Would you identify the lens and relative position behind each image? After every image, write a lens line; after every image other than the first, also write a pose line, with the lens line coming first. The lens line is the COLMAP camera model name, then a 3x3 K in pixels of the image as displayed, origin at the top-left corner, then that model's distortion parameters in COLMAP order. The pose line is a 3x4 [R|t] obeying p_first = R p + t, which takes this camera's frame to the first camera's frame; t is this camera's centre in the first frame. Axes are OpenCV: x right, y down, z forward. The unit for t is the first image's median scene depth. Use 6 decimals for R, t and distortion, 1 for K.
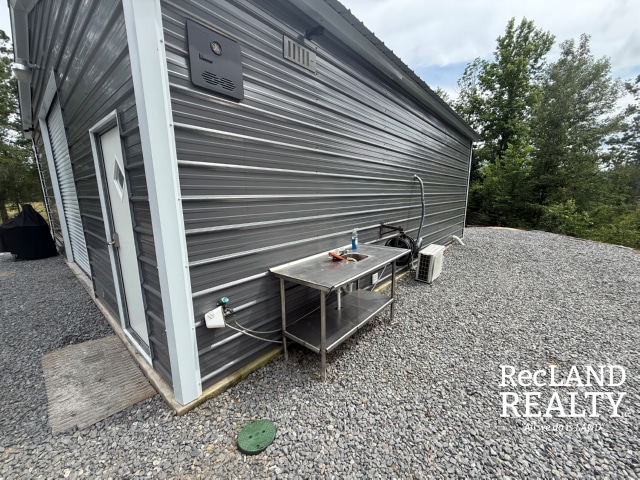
lens RADIAL K [[252.9, 0, 323.3], [0, 252.9, 238.7], [0, 0, 1]] dist [-0.002406, -0.000269]
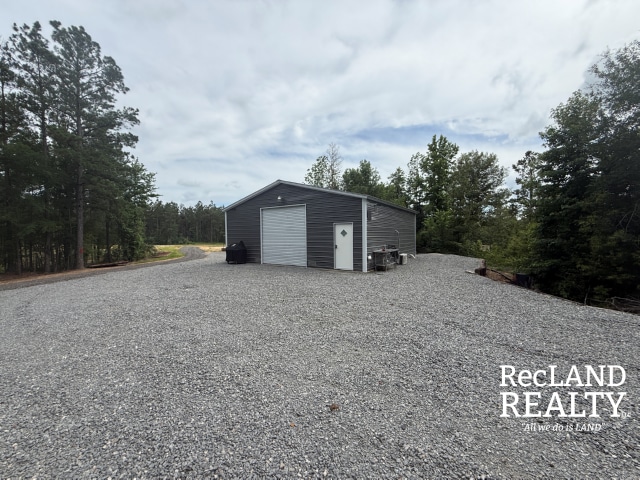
lens RADIAL K [[252.9, 0, 319.5], [0, 252.9, 239.7], [0, 0, 1]] dist [-0.002406, -0.000269]
pose [[0.992969, -0.003083, 0.118338, -0.219073], [0.022541, 0.986295, -0.163446, 0.080542], [-0.116212, 0.164964, 0.979429, -0.447091]]
